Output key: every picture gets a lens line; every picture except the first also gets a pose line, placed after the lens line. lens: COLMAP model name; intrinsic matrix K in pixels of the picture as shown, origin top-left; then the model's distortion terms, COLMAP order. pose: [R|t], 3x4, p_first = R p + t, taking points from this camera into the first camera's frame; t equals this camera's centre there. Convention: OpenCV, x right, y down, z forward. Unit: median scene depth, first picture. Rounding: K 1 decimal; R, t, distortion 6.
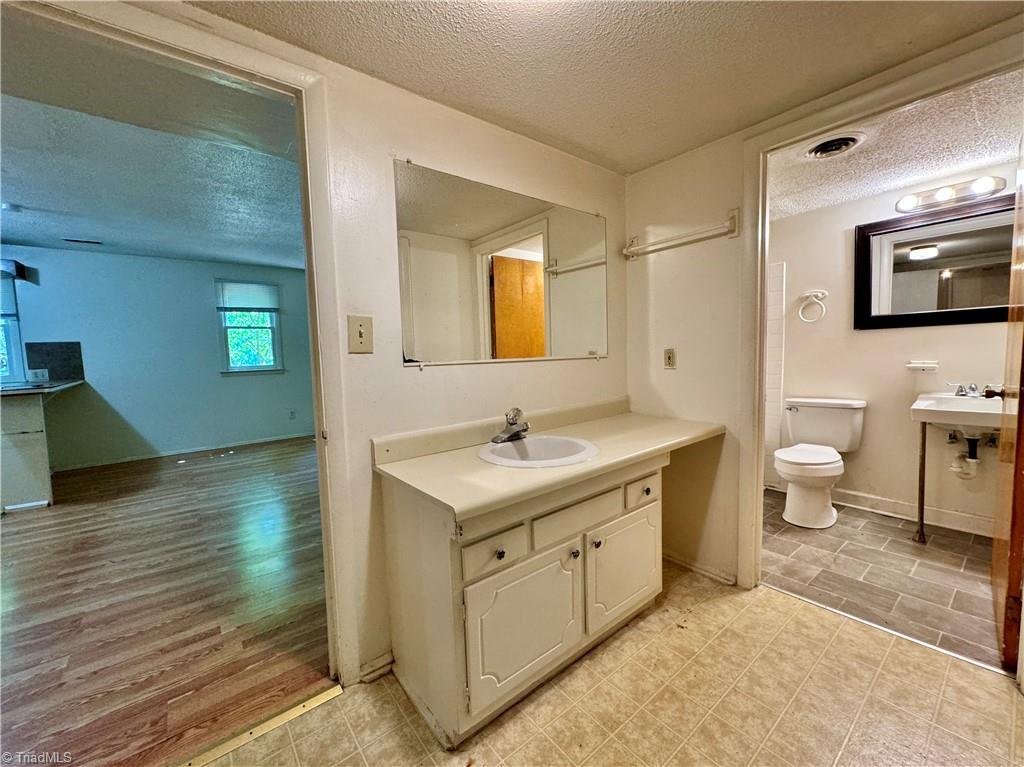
lens RADIAL K [[405.9, 0, 511.0], [0, 405.9, 382.1], [0, 0, 1]] dist [-0.003580, -0.000078]
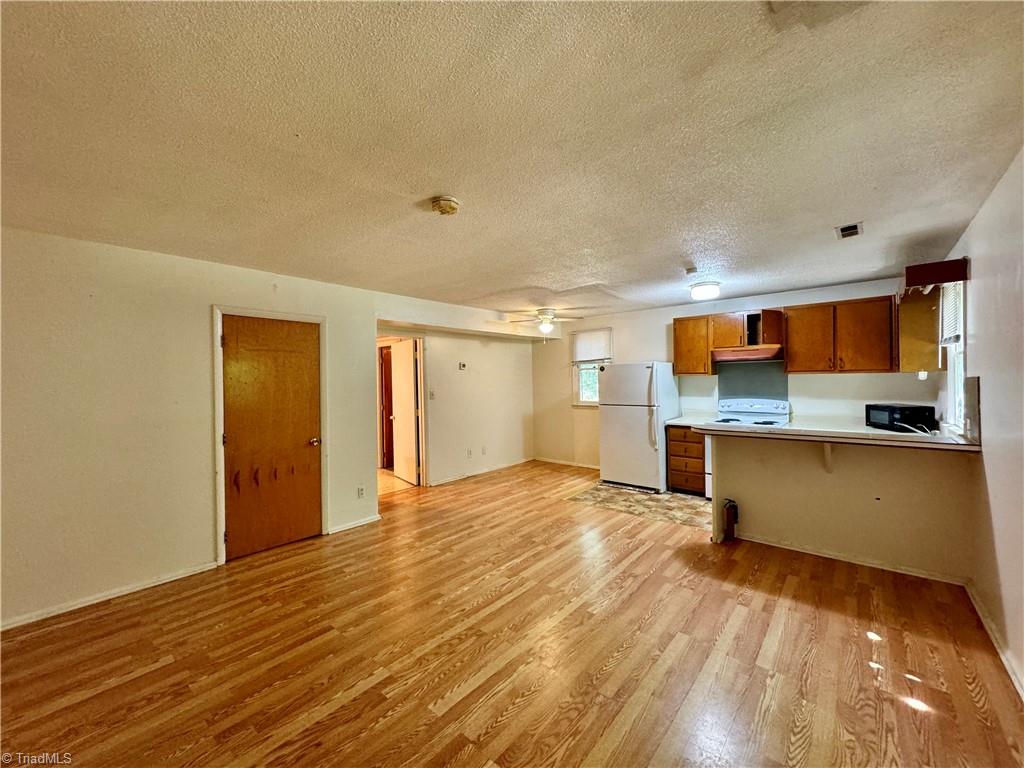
lens RADIAL K [[405.9, 0, 511.0], [0, 405.9, 382.6], [0, 0, 1]] dist [-0.003580, -0.000078]
pose [[-0.984066, 0.048146, -0.171159, -0.494837], [0.034901, 0.996218, 0.079571, -0.226532], [0.174342, 0.072329, -0.982025, 2.064706]]
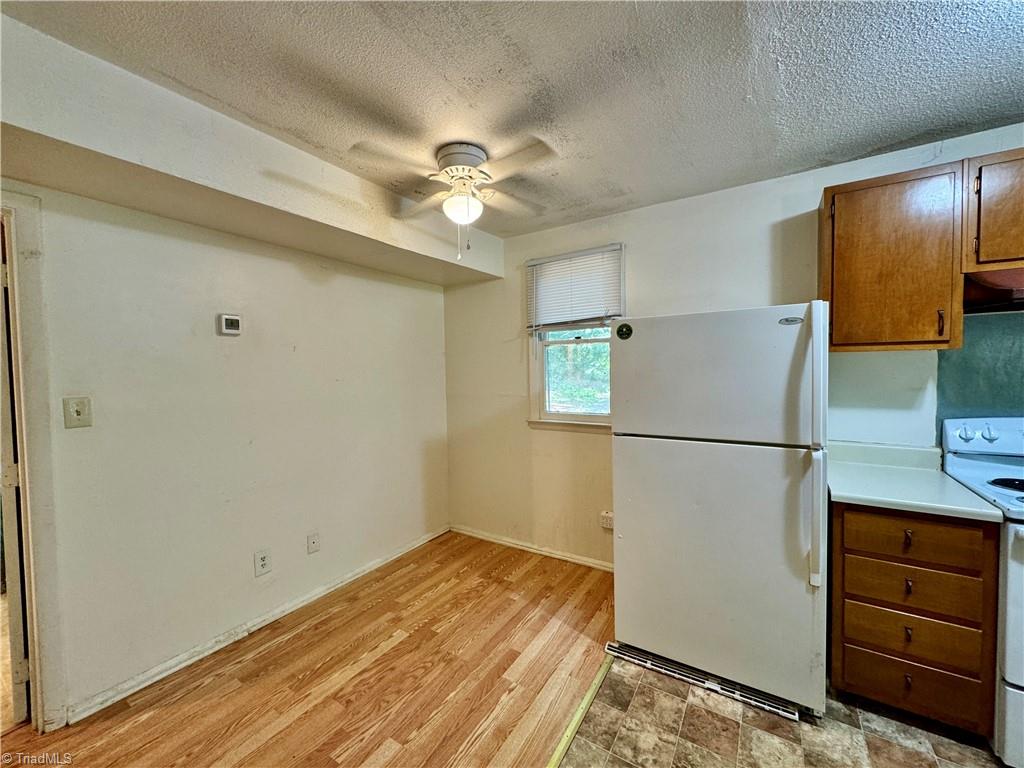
lens RADIAL K [[405.9, 0, 511.0], [0, 405.9, 382.6], [0, 0, 1]] dist [-0.003580, -0.000078]
pose [[-0.948158, 0.057008, -0.312643, -0.834654], [0.024822, 0.994058, 0.105981, -0.123947], [0.316828, 0.092726, -0.943940, 0.918505]]
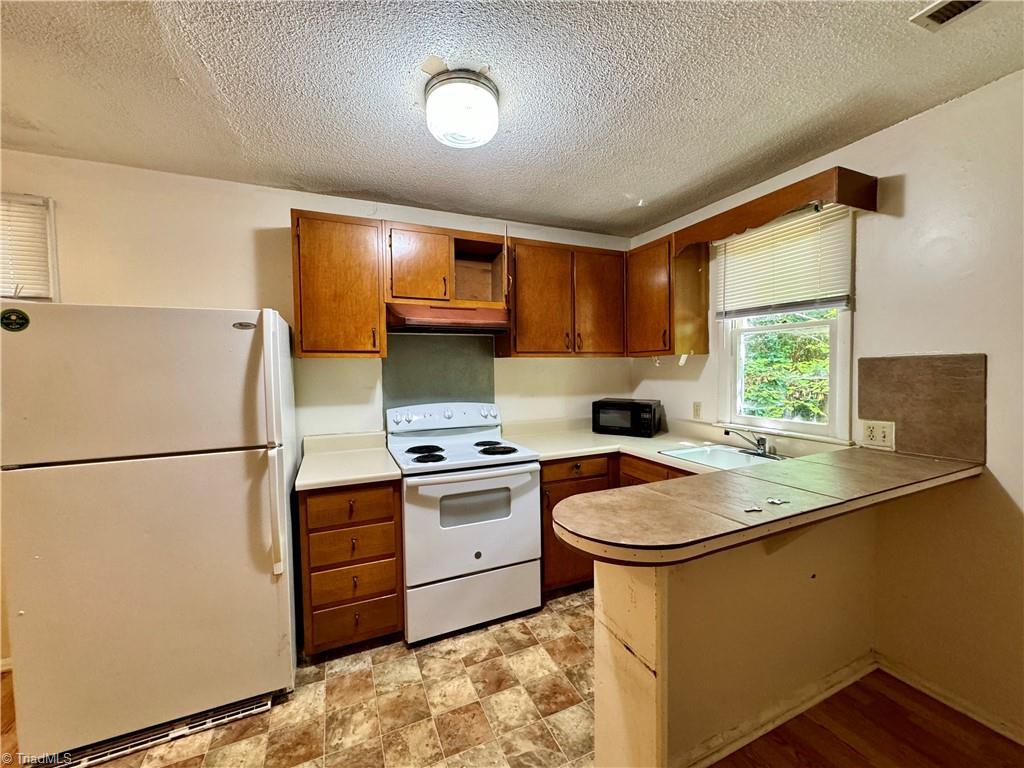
lens RADIAL K [[405.9, 0, 511.0], [0, 405.9, 382.6], [0, 0, 1]] dist [-0.003580, -0.000078]
pose [[-0.257424, 0.072789, -0.963553, -0.912710], [-0.043850, 0.995252, 0.086899, -0.125783], [0.965303, 0.064621, -0.253010, 1.007635]]
